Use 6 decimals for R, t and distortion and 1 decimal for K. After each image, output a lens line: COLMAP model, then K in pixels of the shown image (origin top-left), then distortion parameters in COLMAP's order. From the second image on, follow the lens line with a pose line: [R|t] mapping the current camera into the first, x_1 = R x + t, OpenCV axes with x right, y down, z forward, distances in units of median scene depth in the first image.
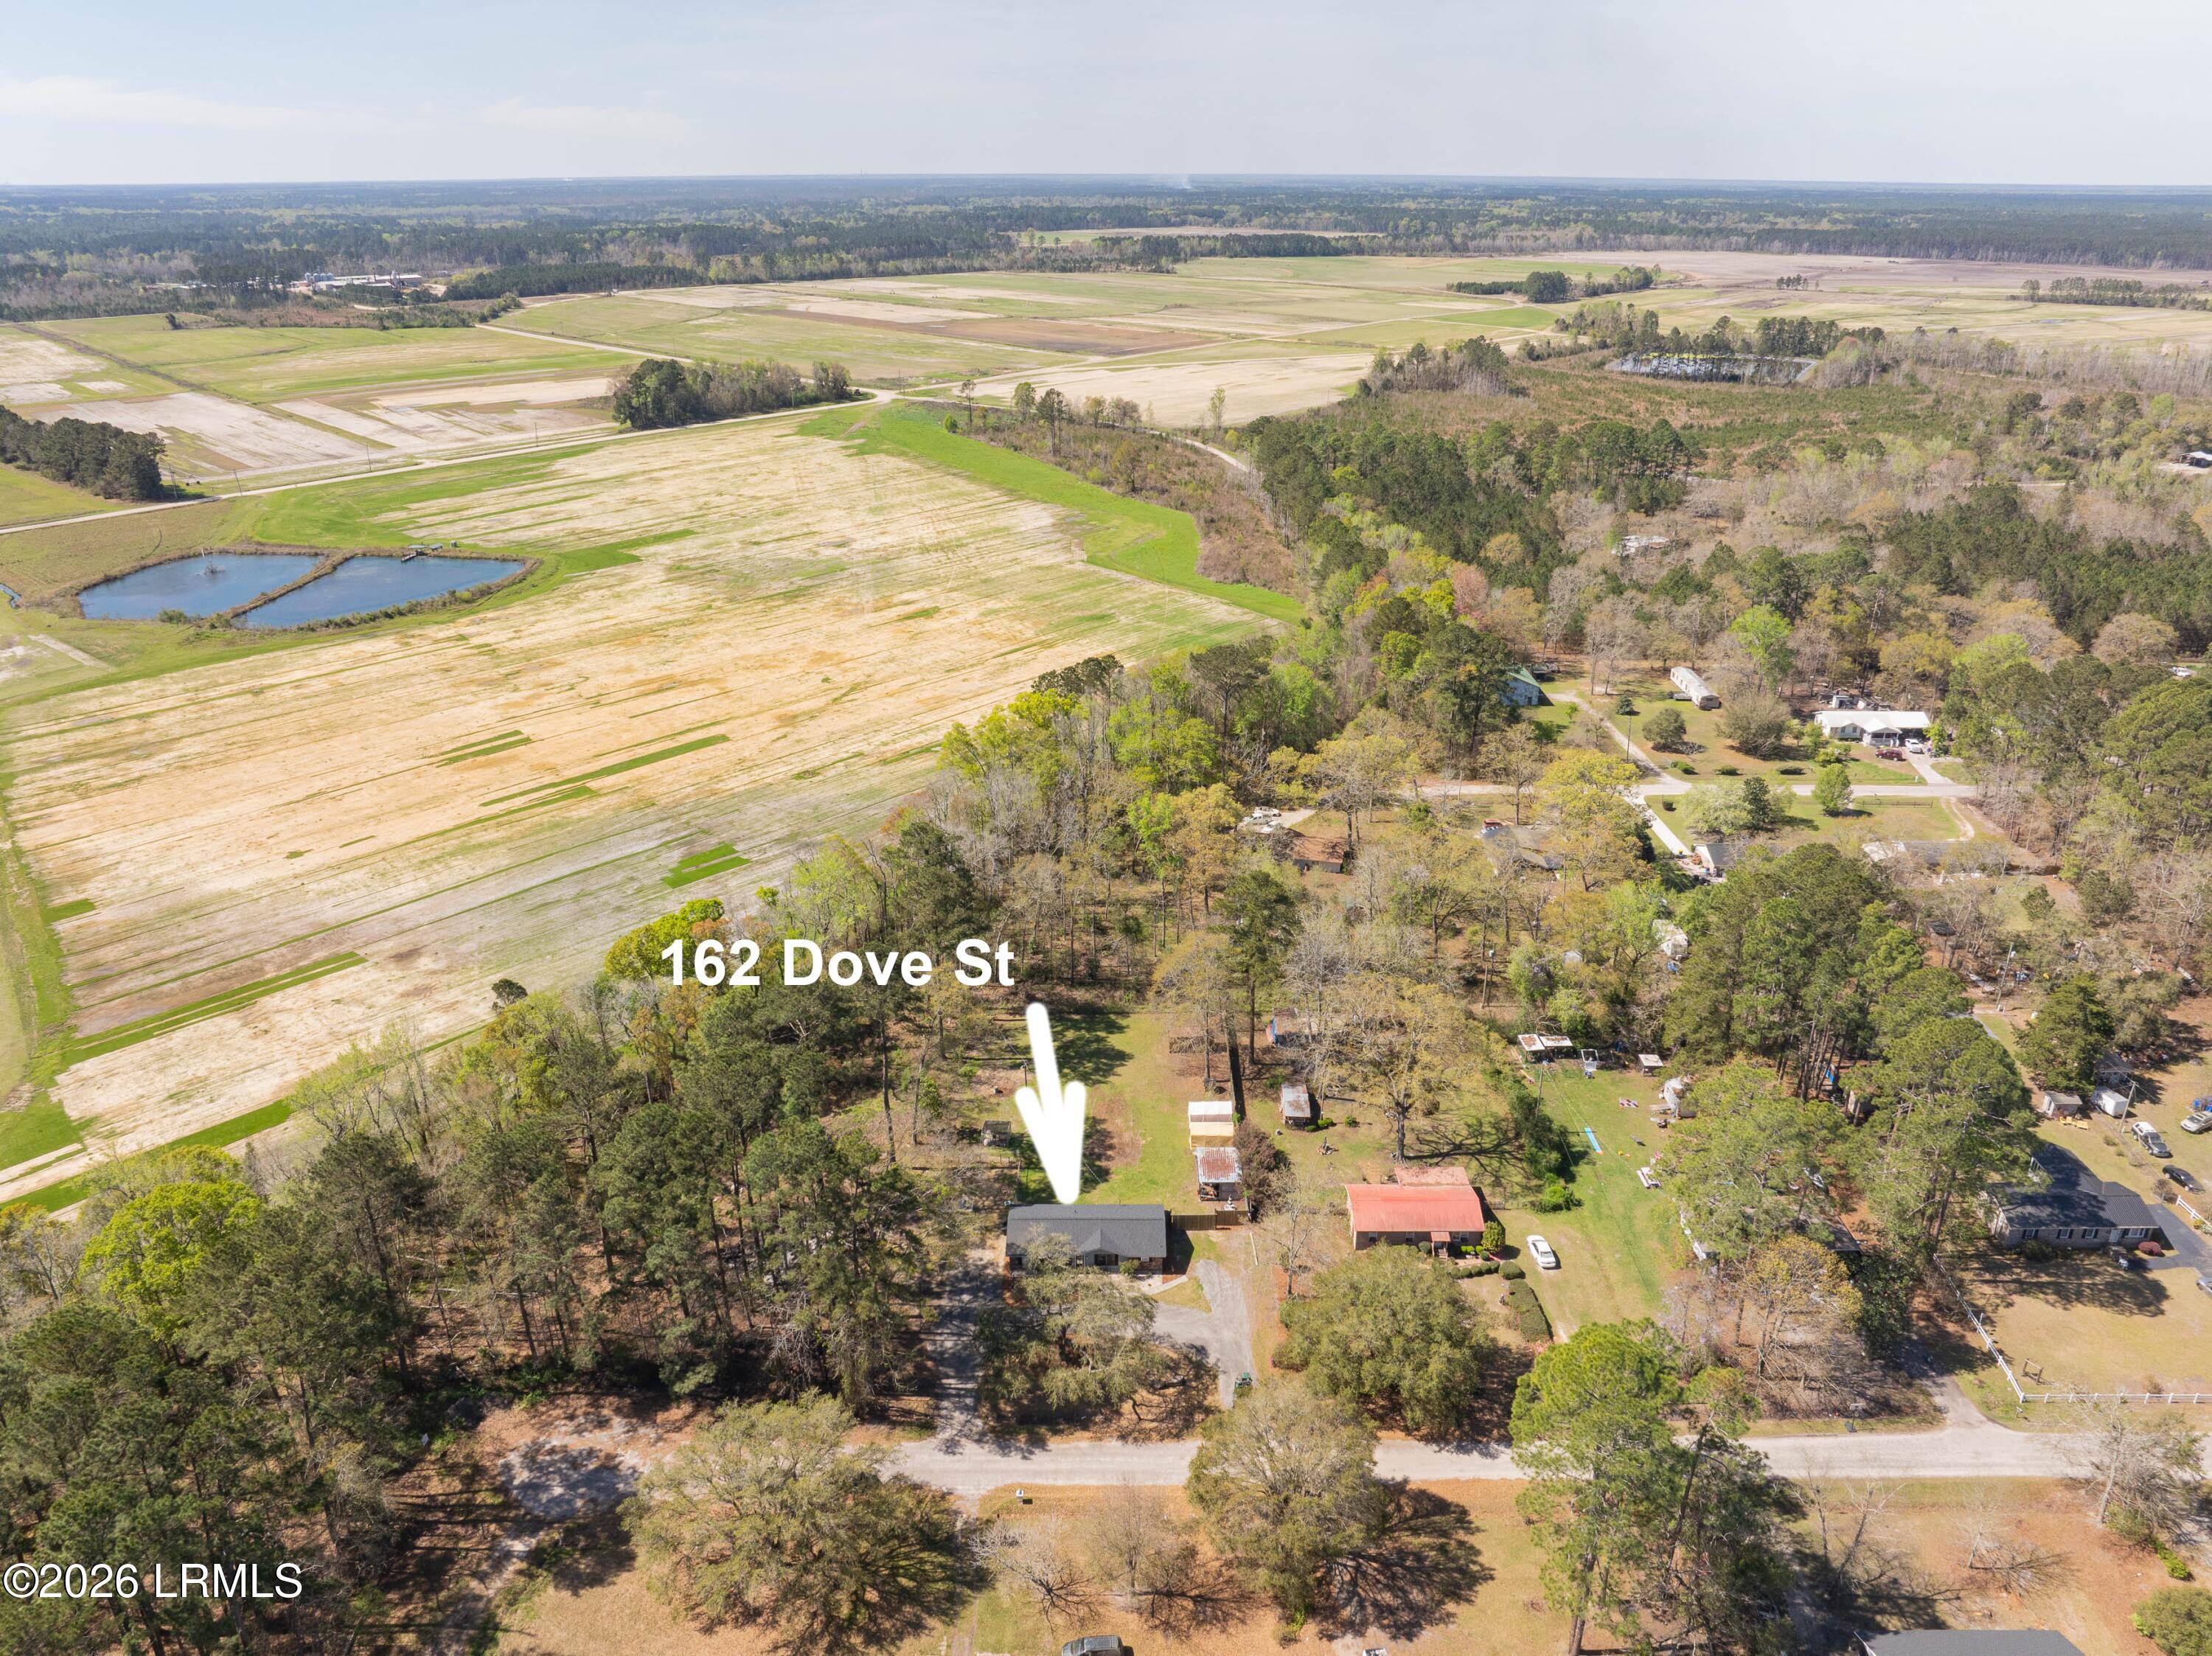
lens RADIAL K [[1559.6, 0, 1113.3], [0, 1559.6, 825.6], [0, 0, 1]] dist [-0.045034, 0.012692]
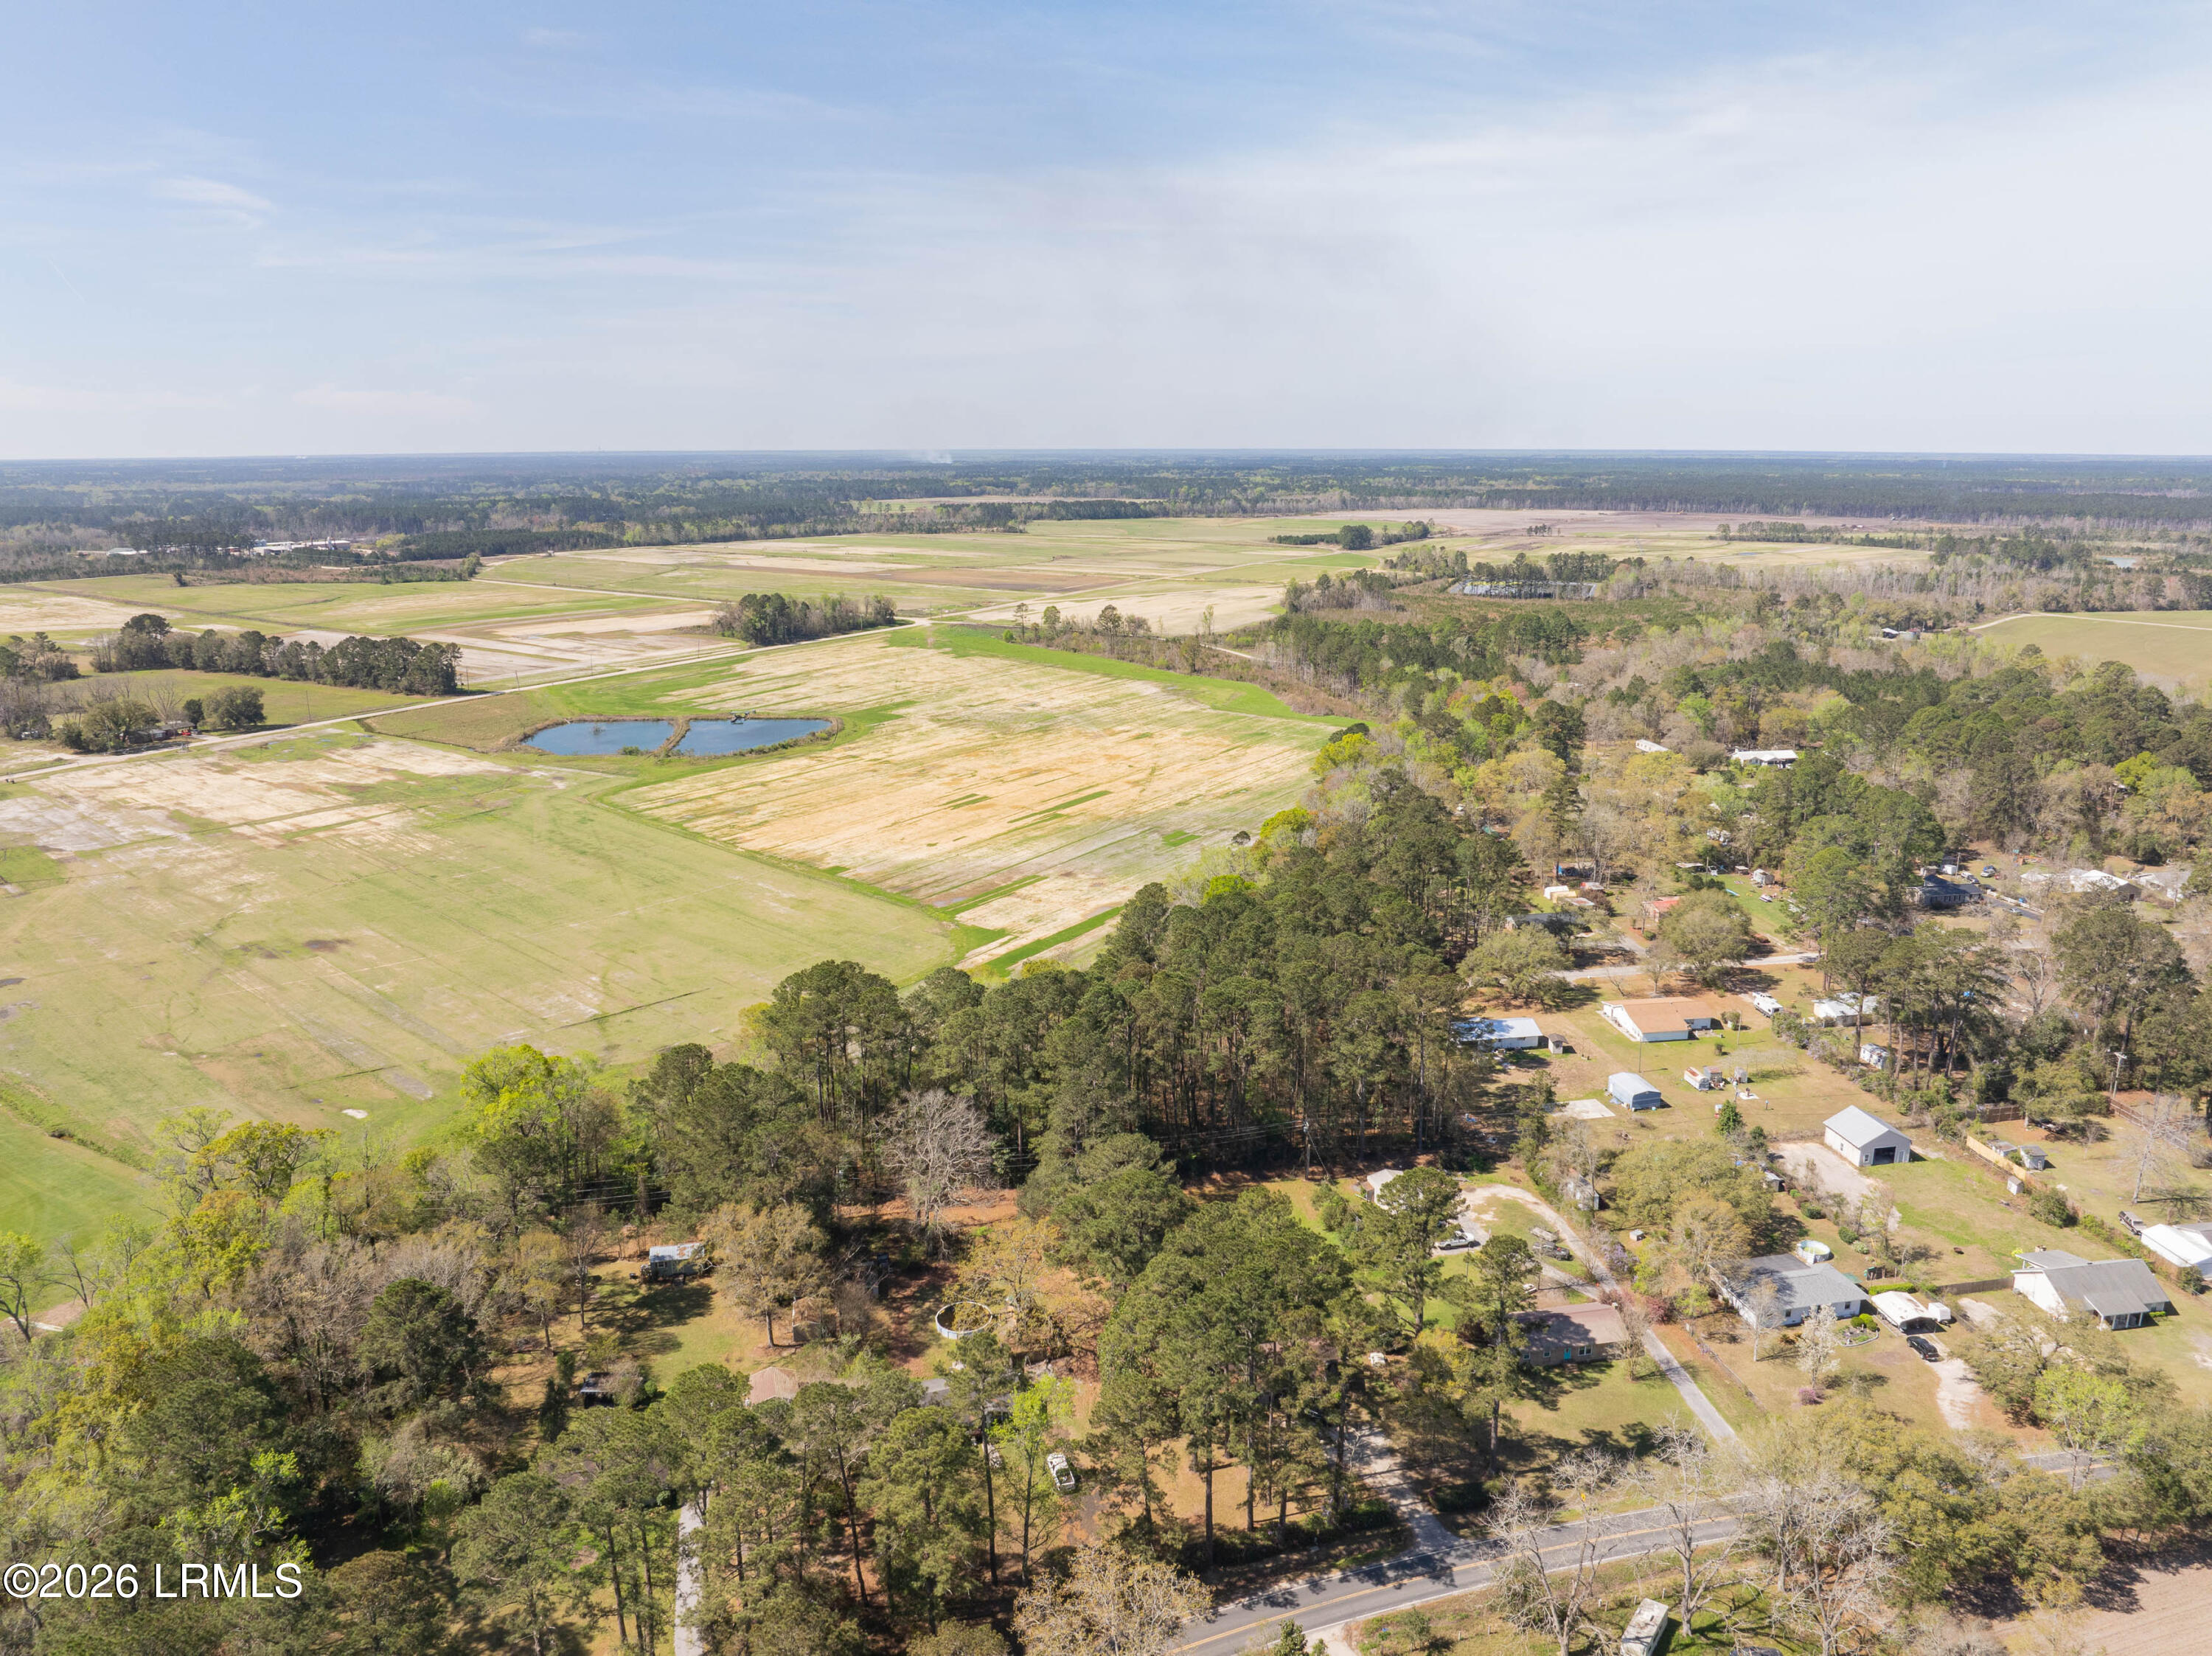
lens RADIAL K [[1559.6, 0, 1105.5], [0, 1559.6, 809.2], [0, 0, 1]] dist [-0.045034, 0.012692]
pose [[0.986379, -0.040580, 0.159404, -0.514708], [0.067124, 0.984032, -0.164850, 0.227451], [-0.150169, 0.173304, 0.973352, -0.562417]]
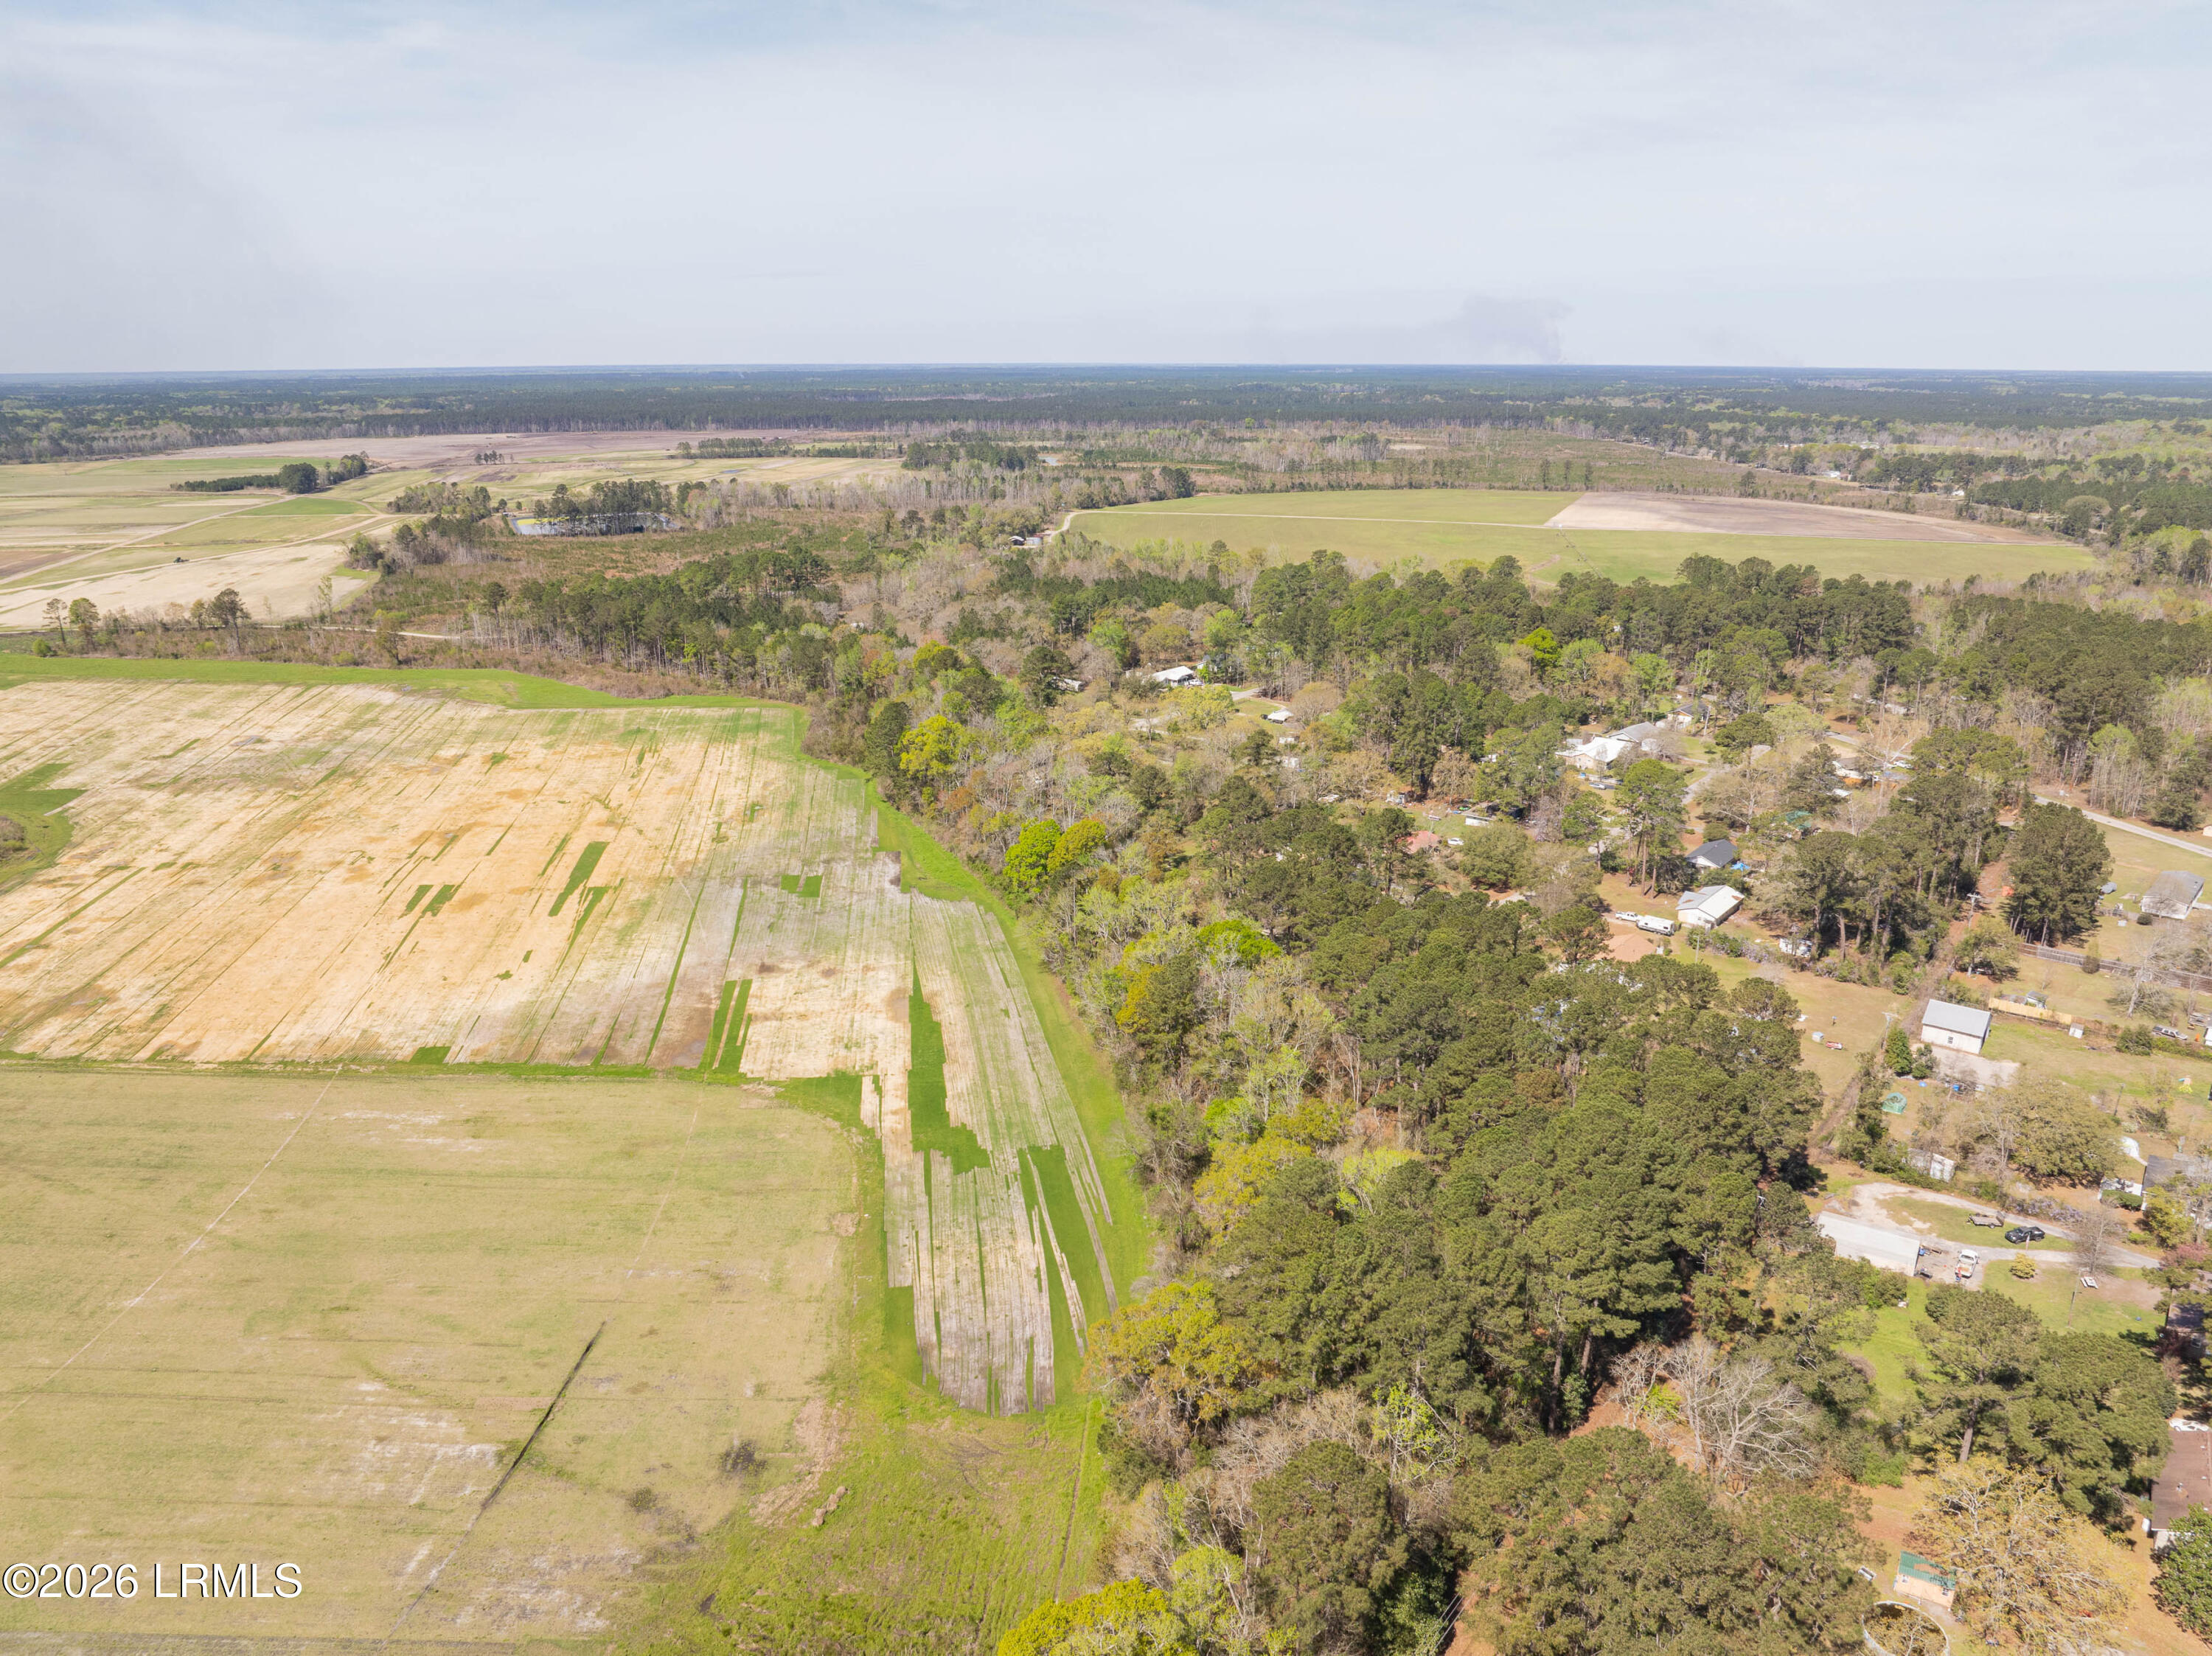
lens RADIAL K [[1559.6, 0, 1116.3], [0, 1559.6, 826.6], [0, 0, 1]] dist [-0.045034, 0.012692]
pose [[0.614396, -0.230239, 0.754657, -0.907353], [0.310446, 0.949869, 0.037050, 0.010328], [-0.725356, 0.211517, 0.655072, -0.062940]]
